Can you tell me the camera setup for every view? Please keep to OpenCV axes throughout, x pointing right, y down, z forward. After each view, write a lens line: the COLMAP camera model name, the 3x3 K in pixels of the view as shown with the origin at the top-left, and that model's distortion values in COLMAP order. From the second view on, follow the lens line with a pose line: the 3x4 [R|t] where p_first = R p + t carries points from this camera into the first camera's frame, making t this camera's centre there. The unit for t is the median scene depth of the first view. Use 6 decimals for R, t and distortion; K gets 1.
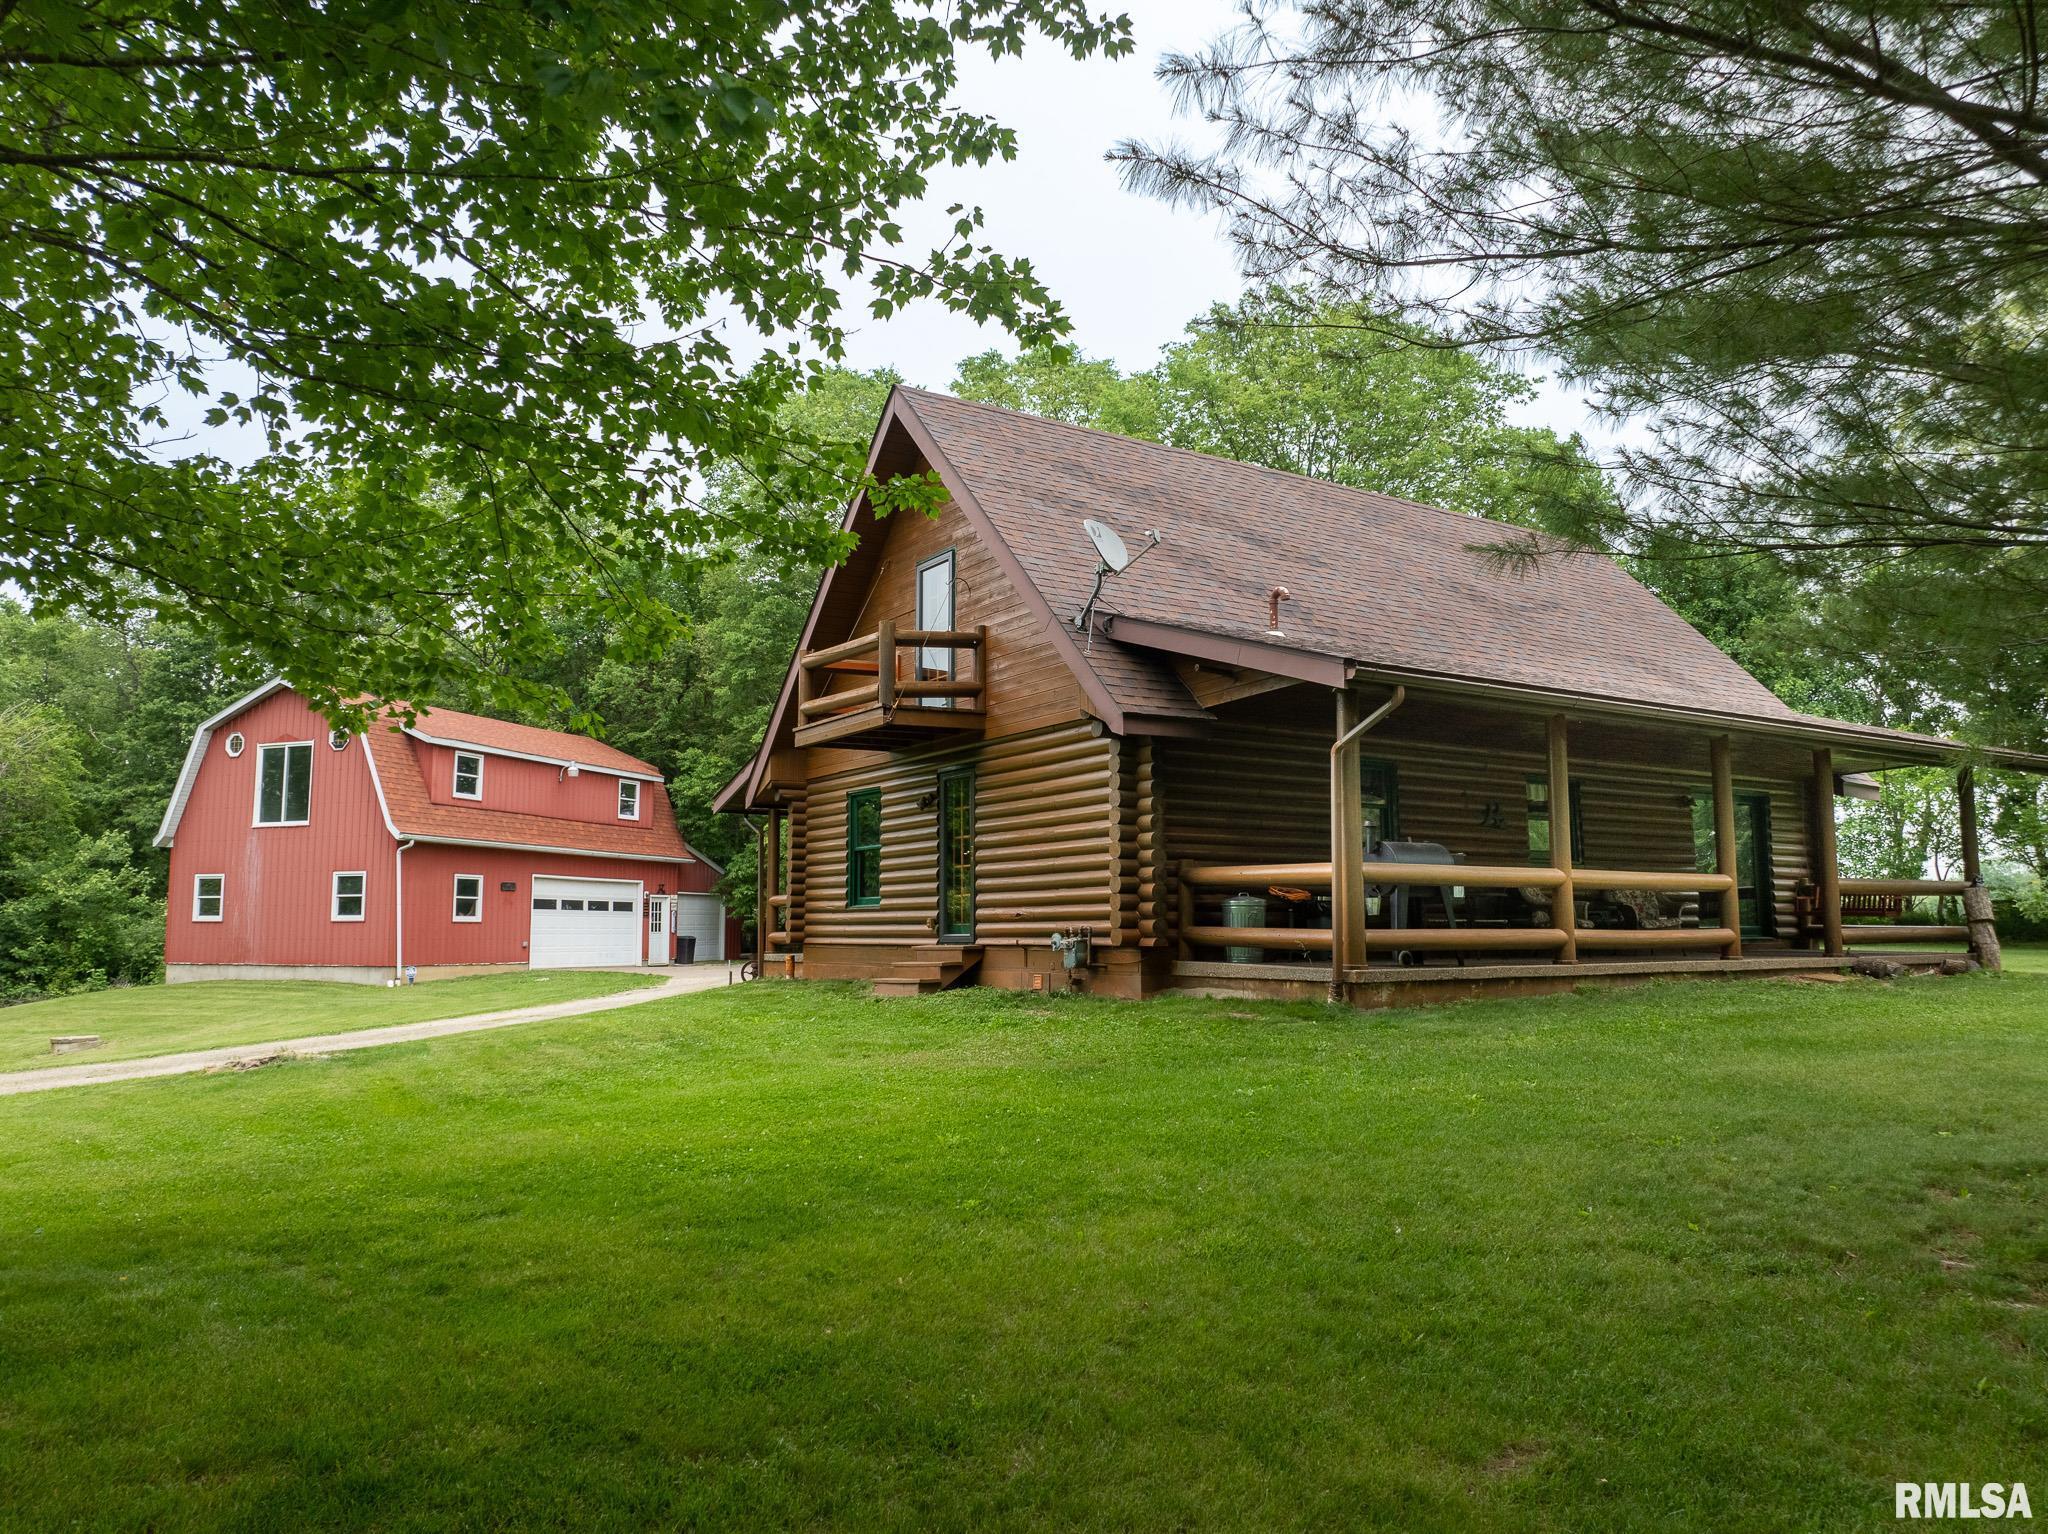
lens RADIAL K [[1443.3, 0, 1024.0], [0, 1443.3, 767.0], [0, 0, 1]] dist [-0.033009, -0.006007]
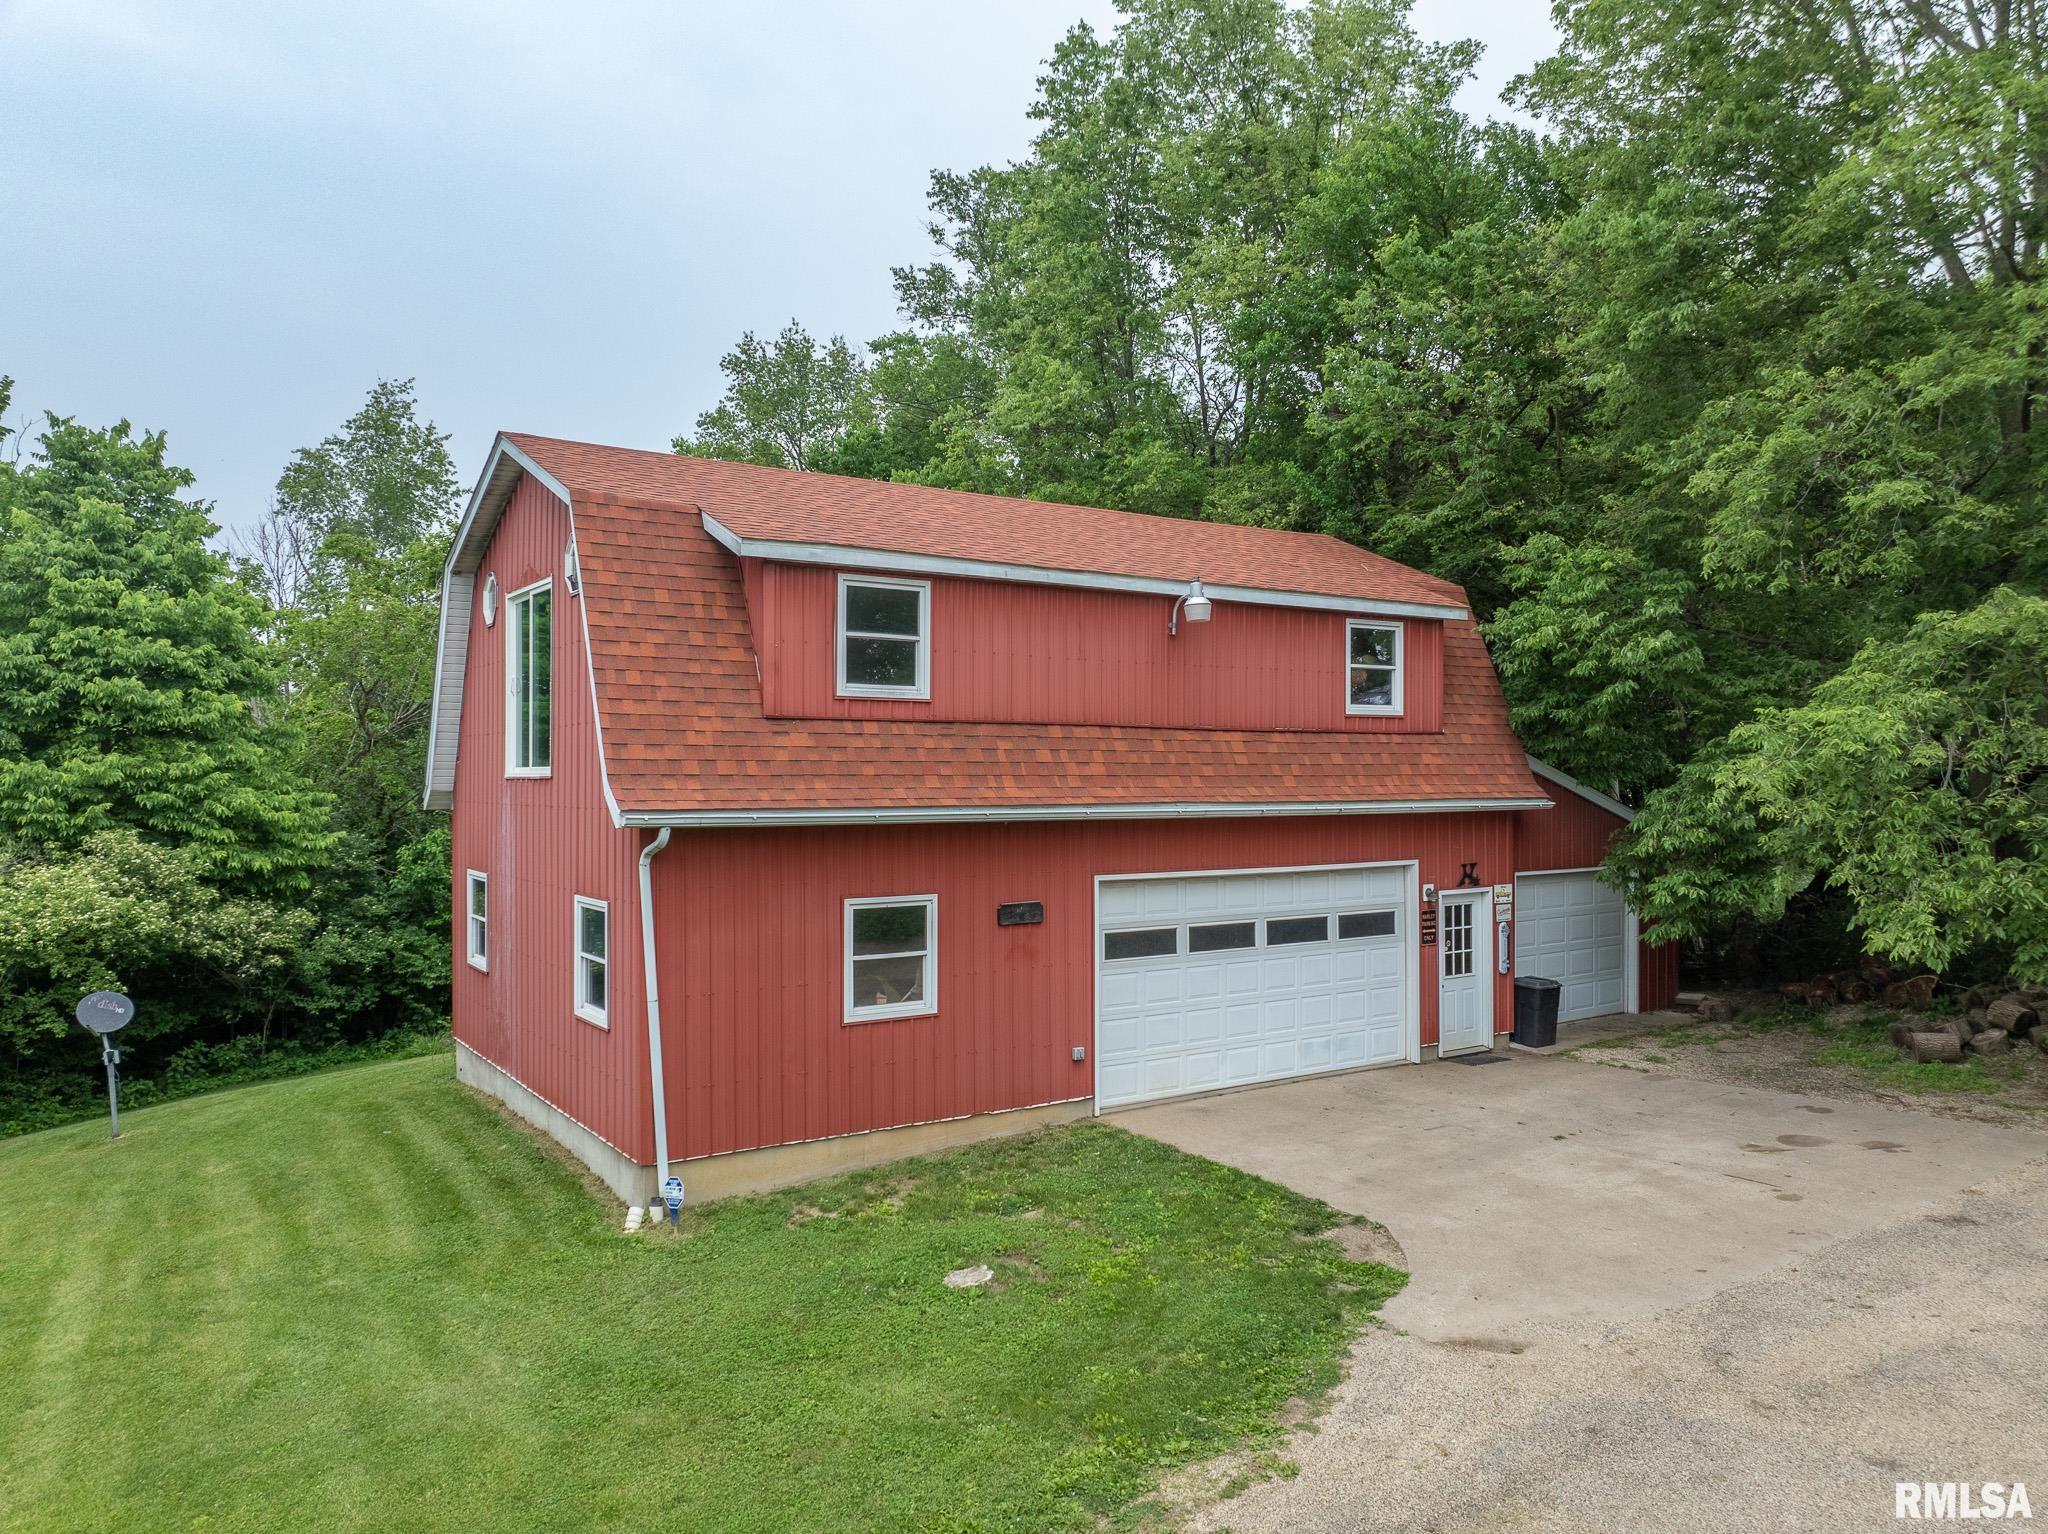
lens RADIAL K [[1443.3, 0, 1024.0], [0, 1443.3, 767.0], [0, 0, 1]] dist [-0.033009, -0.006007]
pose [[0.804583, 0.000850, -0.593839, -0.117241], [0.065991, 0.993677, 0.090832, 0.007291], [0.590162, -0.112269, 0.799440, 0.649261]]
